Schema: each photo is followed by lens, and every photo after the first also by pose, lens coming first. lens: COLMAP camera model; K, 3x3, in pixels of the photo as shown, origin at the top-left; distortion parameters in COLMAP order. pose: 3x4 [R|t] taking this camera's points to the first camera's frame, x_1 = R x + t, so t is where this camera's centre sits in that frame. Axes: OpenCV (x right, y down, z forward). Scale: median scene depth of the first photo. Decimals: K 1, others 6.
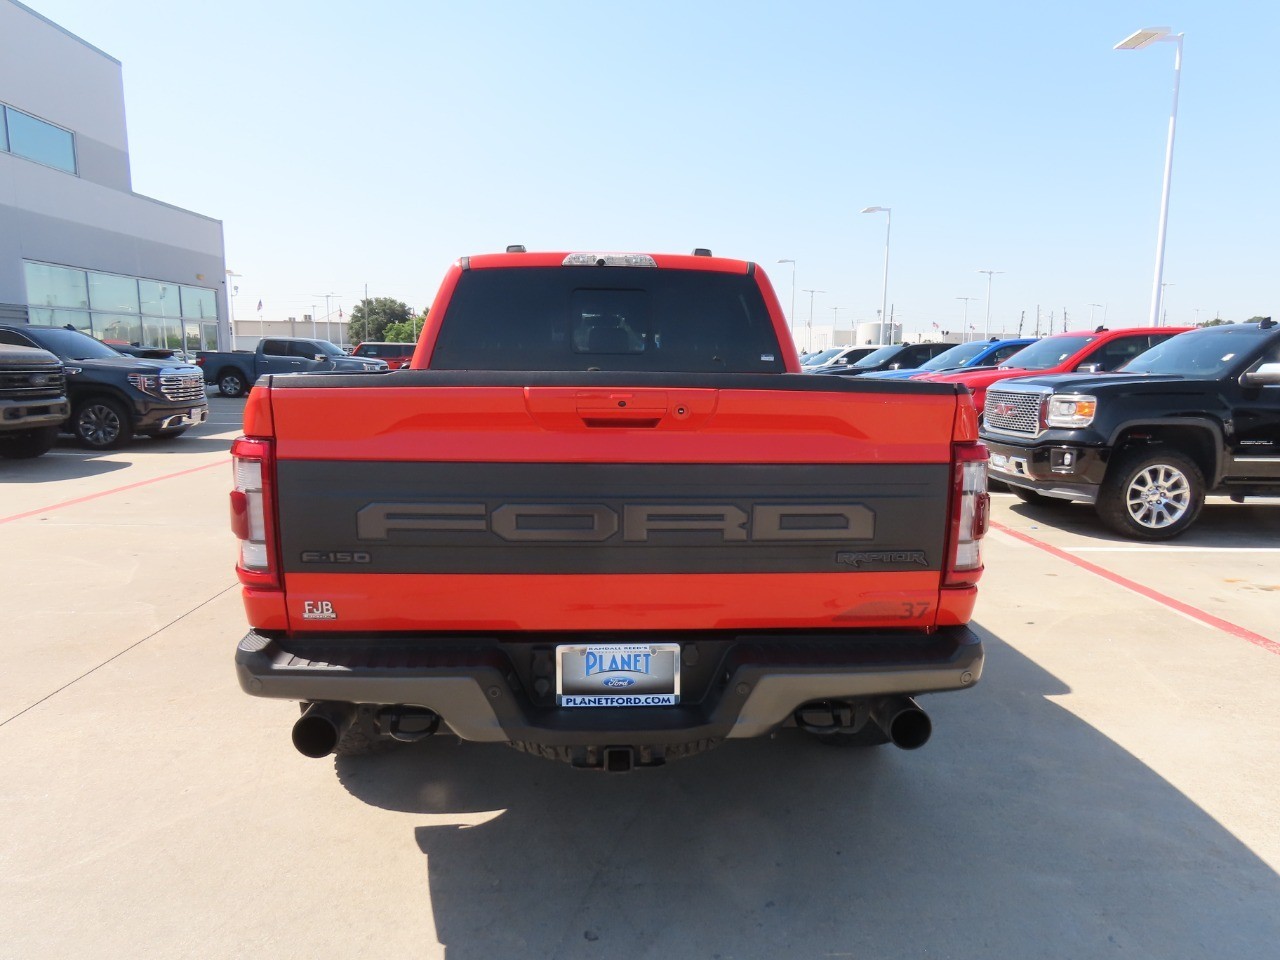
lens RADIAL K [[816.5, 0, 644.9], [0, 816.5, 485.8], [0, 0, 1]] dist [-0.008262, -0.000102]
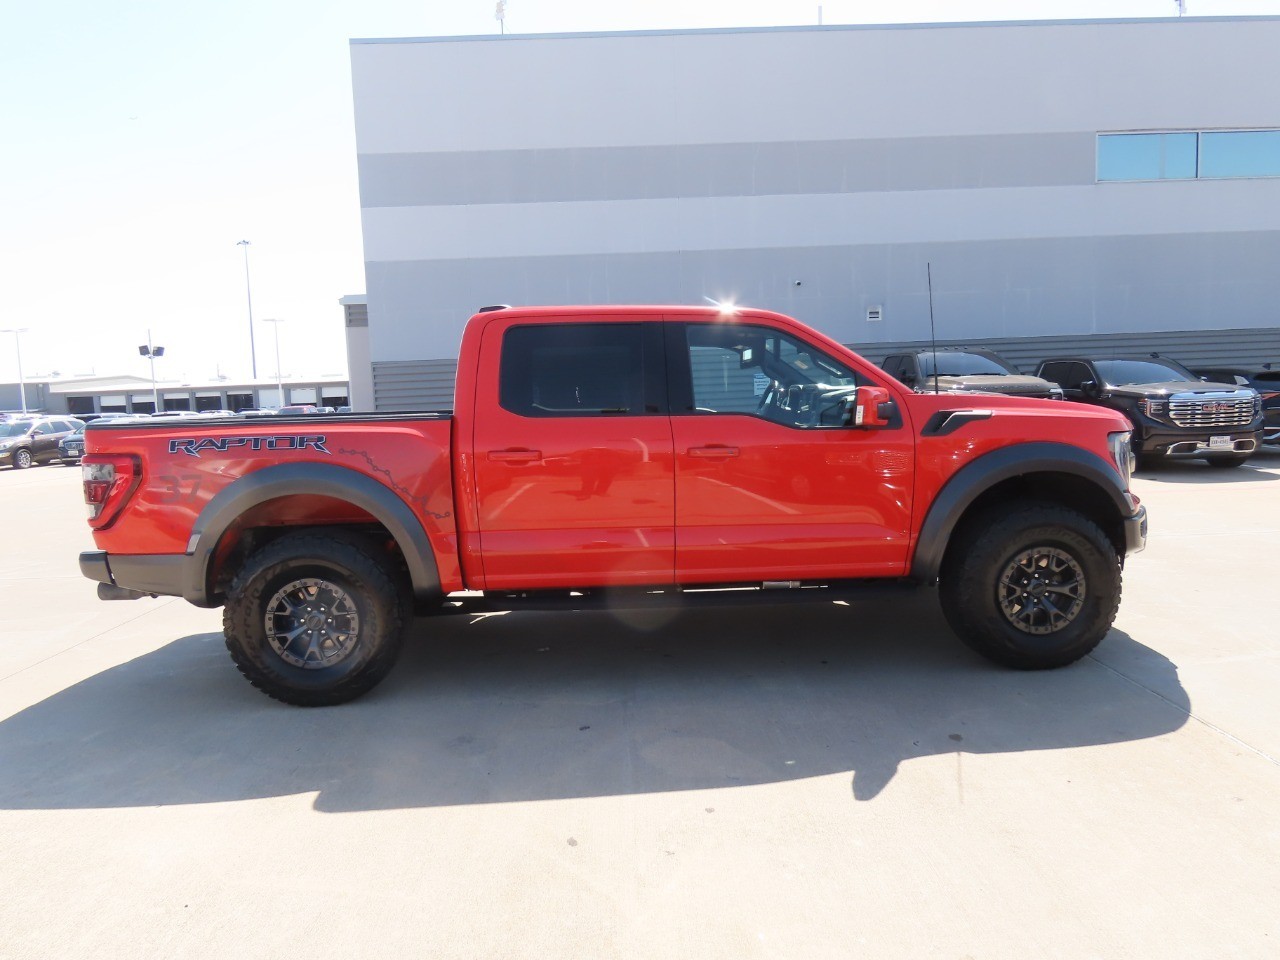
lens RADIAL K [[816.5, 0, 644.9], [0, 816.5, 485.8], [0, 0, 1]] dist [-0.008262, -0.000102]
pose [[-0.009775, 0.098834, -0.995056, 0.398629], [-0.120760, 0.987704, 0.099290, -0.056945], [0.992634, 0.121133, 0.002280, 0.395928]]
